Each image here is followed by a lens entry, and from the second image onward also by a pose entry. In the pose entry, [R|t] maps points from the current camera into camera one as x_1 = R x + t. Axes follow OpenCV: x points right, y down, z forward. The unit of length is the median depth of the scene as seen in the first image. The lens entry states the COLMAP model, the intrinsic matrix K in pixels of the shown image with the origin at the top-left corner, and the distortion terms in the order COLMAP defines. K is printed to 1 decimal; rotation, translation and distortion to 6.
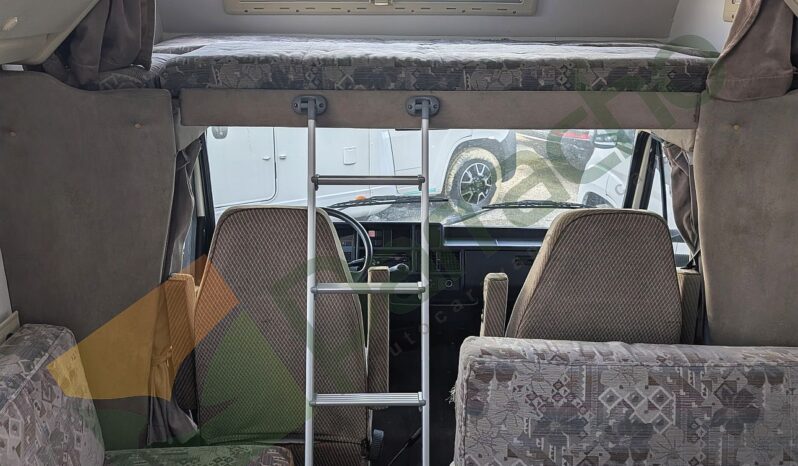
lens RADIAL K [[768.9, 0, 403.8], [0, 768.9, 244.0], [0, 0, 1]] dist [0.015541, 0.000000]
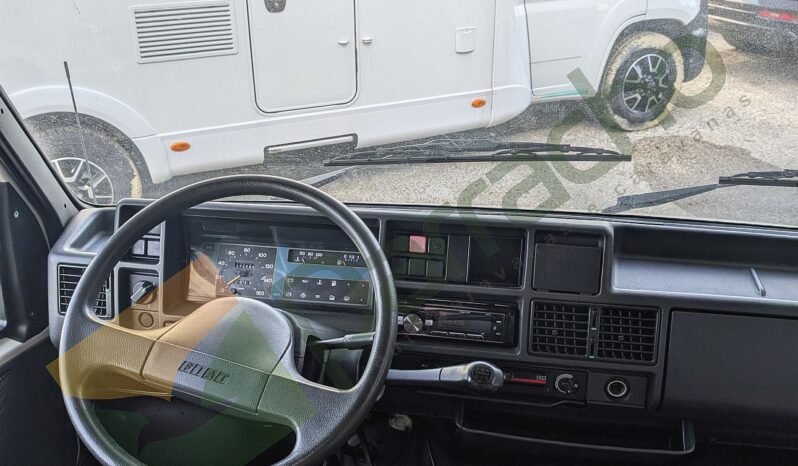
lens RADIAL K [[768.9, 0, 385.7], [0, 768.9, 241.0], [0, 0, 1]] dist [0.015541, 0.000000]
pose [[0.978155, 0.068645, -0.196218, 0.027126], [-0.040870, 0.988987, 0.142249, -0.103561], [0.203822, -0.131123, 0.970187, 0.938456]]
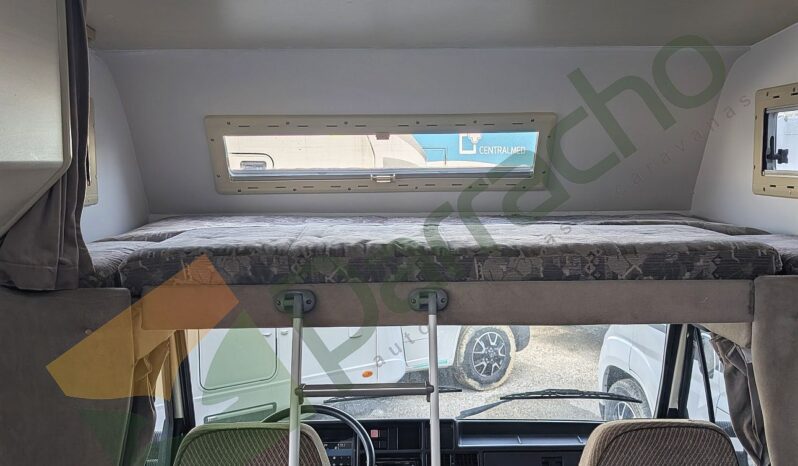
lens RADIAL K [[768.9, 0, 414.1], [0, 768.9, 232.8], [0, 0, 1]] dist [0.015541, 0.000000]
pose [[0.999869, -0.016129, 0.001079, 0.008875], [0.015967, 0.975005, -0.221609, -0.061426], [0.002522, 0.221597, 0.975135, 0.146908]]
